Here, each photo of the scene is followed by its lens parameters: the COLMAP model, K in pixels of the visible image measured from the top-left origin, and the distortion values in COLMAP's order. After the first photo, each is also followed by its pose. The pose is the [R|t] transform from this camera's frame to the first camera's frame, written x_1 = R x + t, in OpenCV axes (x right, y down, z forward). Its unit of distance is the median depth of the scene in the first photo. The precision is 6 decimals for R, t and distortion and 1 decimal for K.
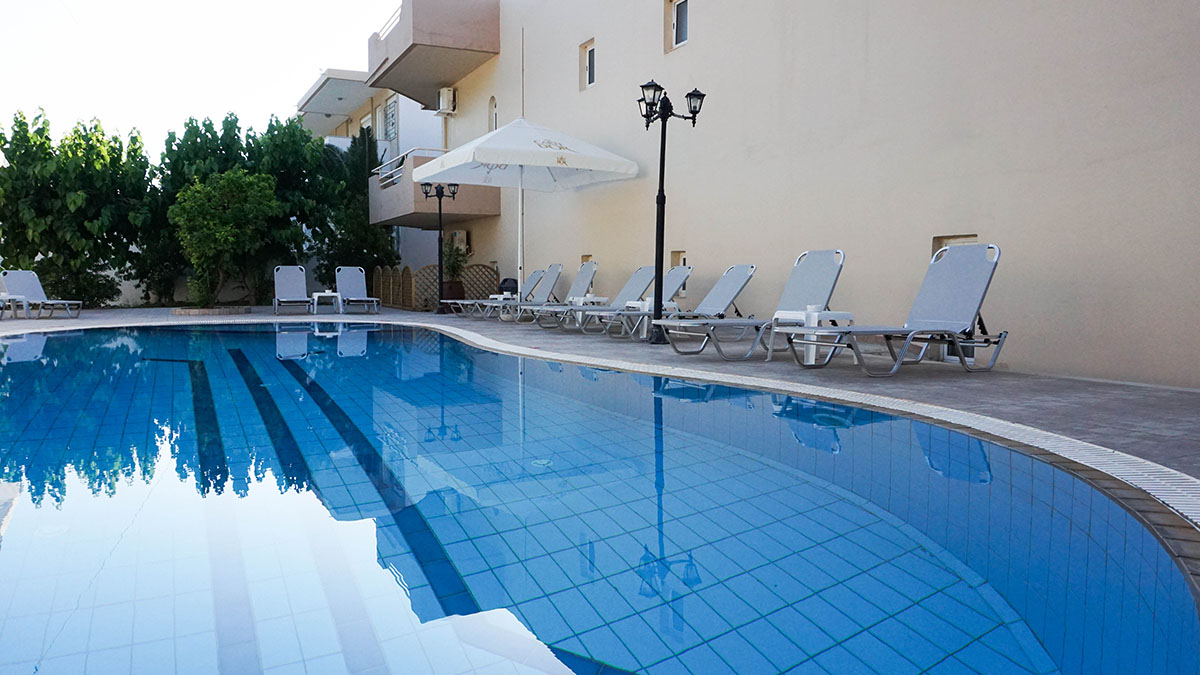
lens RADIAL K [[797.4, 0, 600.0], [0, 797.4, 337.5], [0, 0, 1]] dist [-0.060810, 0.035230]
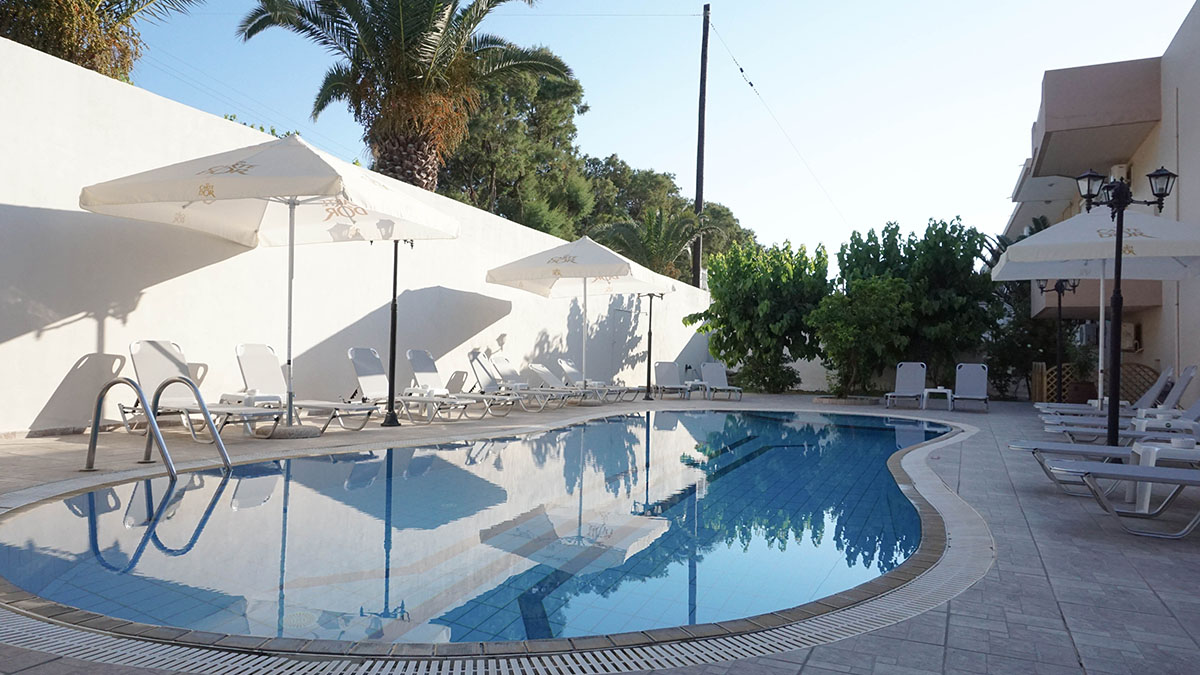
lens RADIAL K [[794.5, 0, 592.7], [0, 794.5, 341.1], [0, 0, 1]] dist [-0.046187, 0.032664]
pose [[0.591421, -0.008110, -0.806322, 0.187442], [-0.076901, 0.994825, -0.066411, -0.013830], [0.802688, 0.101284, 0.587736, 0.024476]]
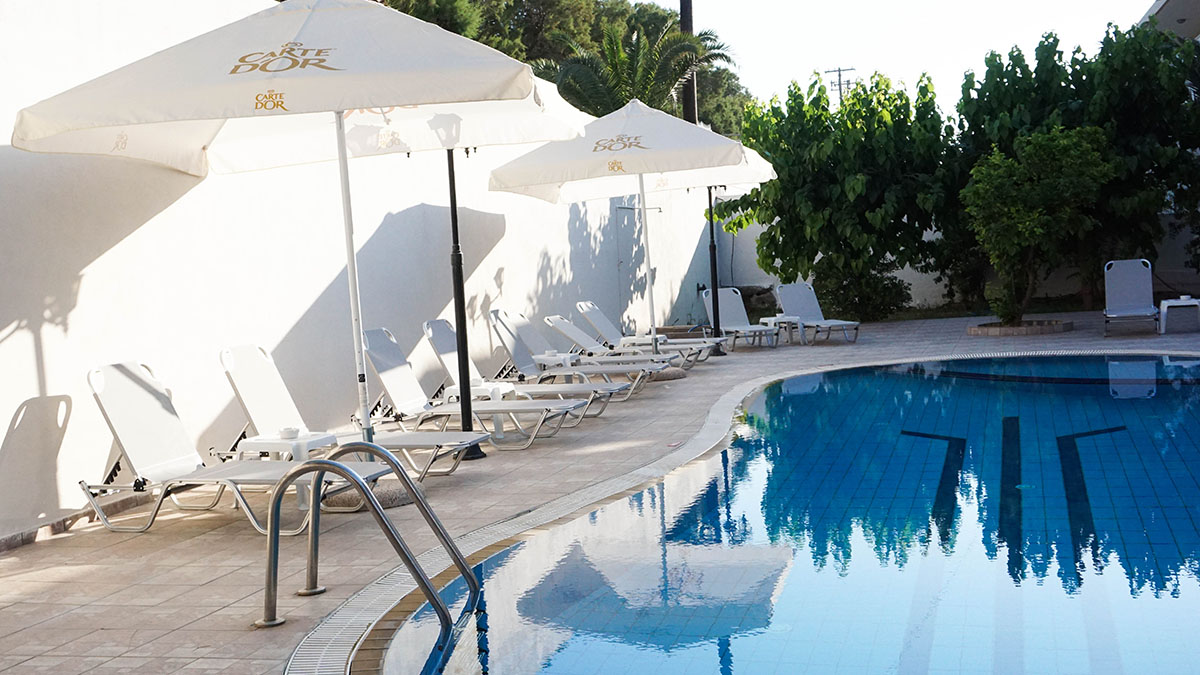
lens RADIAL K [[1312.2, 0, 600.0], [0, 1312.2, 337.5], [0, 0, 1]] dist [-0.003887, 0.030036]
pose [[0.693961, -0.004571, -0.719998, 0.090831], [0.013826, 0.999880, 0.006979, -0.034193], [0.719880, -0.014798, 0.693941, -0.092638]]
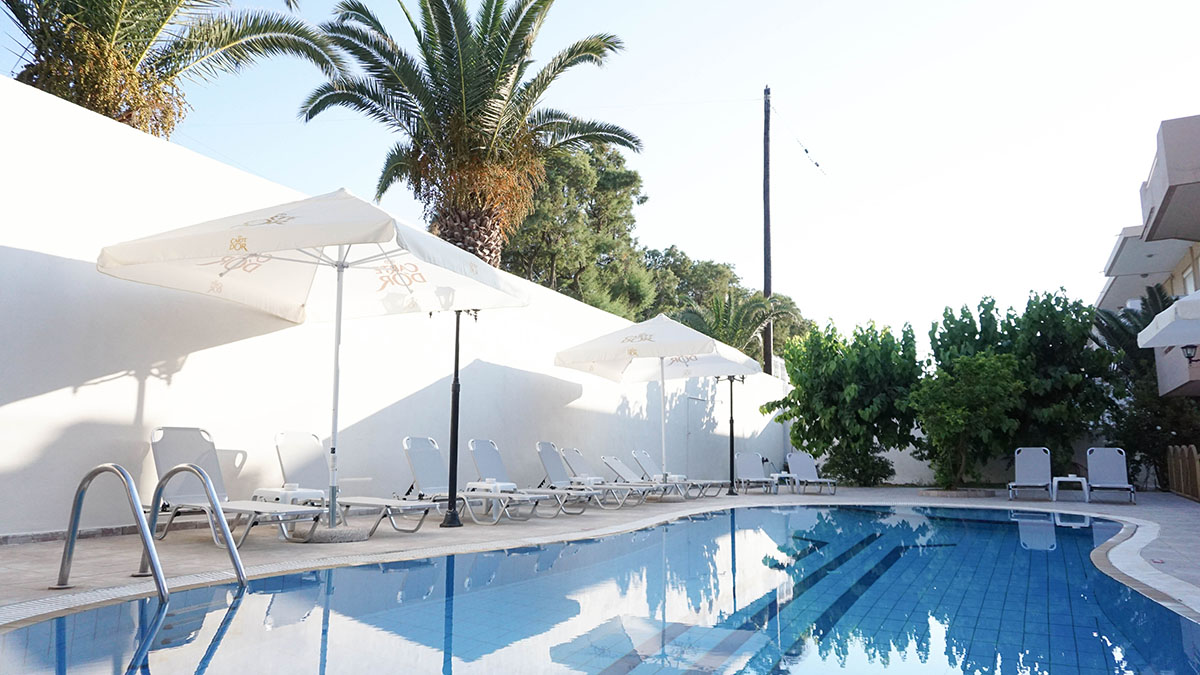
lens RADIAL K [[794.5, 0, 592.7], [0, 794.5, 341.1], [0, 0, 1]] dist [-0.046187, 0.032664]
pose [[0.531192, -0.120450, -0.838646, 0.114152], [-0.065894, 0.980972, -0.182627, -0.008823], [0.844685, 0.152272, 0.513147, 0.053615]]
